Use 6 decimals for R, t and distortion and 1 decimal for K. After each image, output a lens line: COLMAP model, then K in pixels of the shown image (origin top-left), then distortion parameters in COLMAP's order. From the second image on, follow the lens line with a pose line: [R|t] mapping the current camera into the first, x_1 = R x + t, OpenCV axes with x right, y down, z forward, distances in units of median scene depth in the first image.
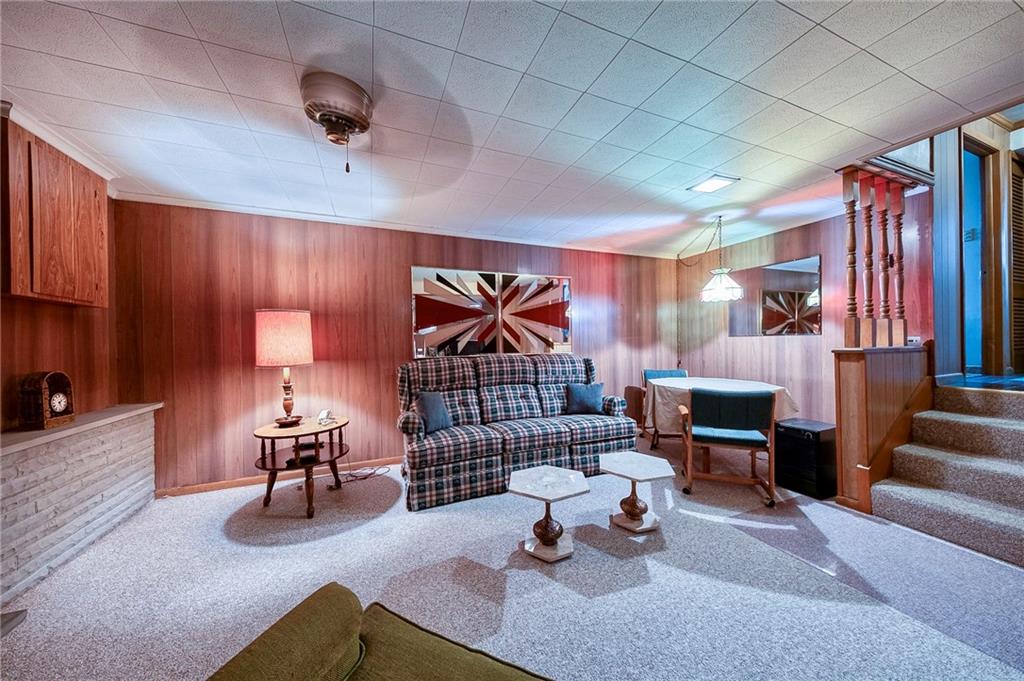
lens RADIAL K [[339.2, 0, 510.5], [0, 339.2, 341.9], [0, 0, 1]] dist [-0.001598, -0.002140]
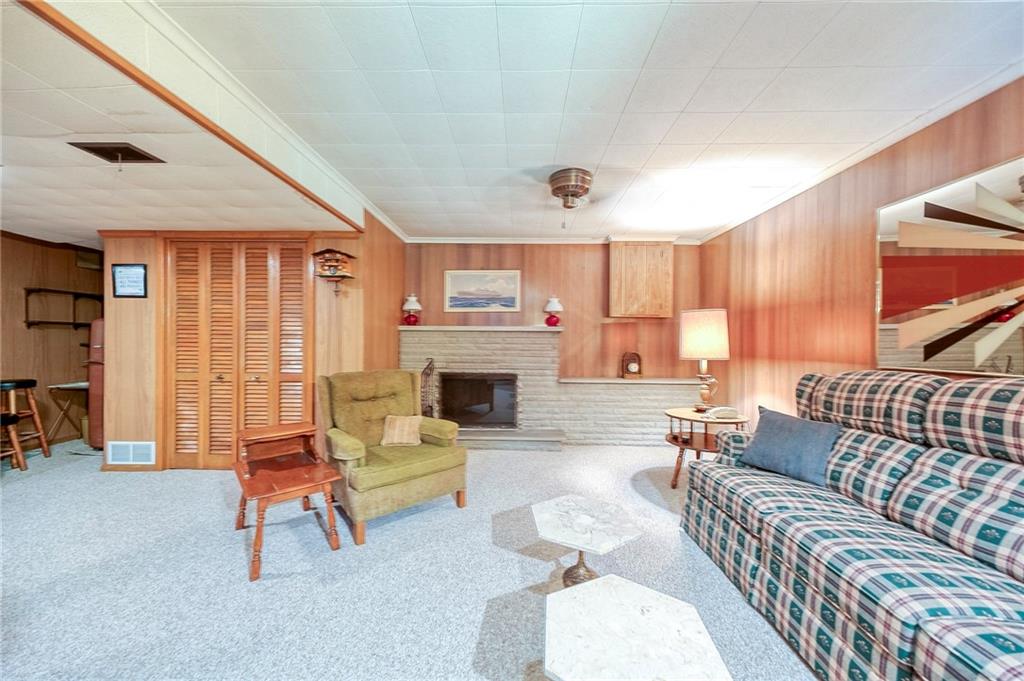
lens RADIAL K [[373.0, 0, 512.4], [0, 373.0, 340.9], [0, 0, 1]] dist [0.009485, -0.001310]
pose [[-0.407591, 0.009010, -0.913120, 0.613505], [-0.005772, 0.999906, 0.012443, -0.002252], [0.913146, 0.010342, -0.407501, 0.767328]]
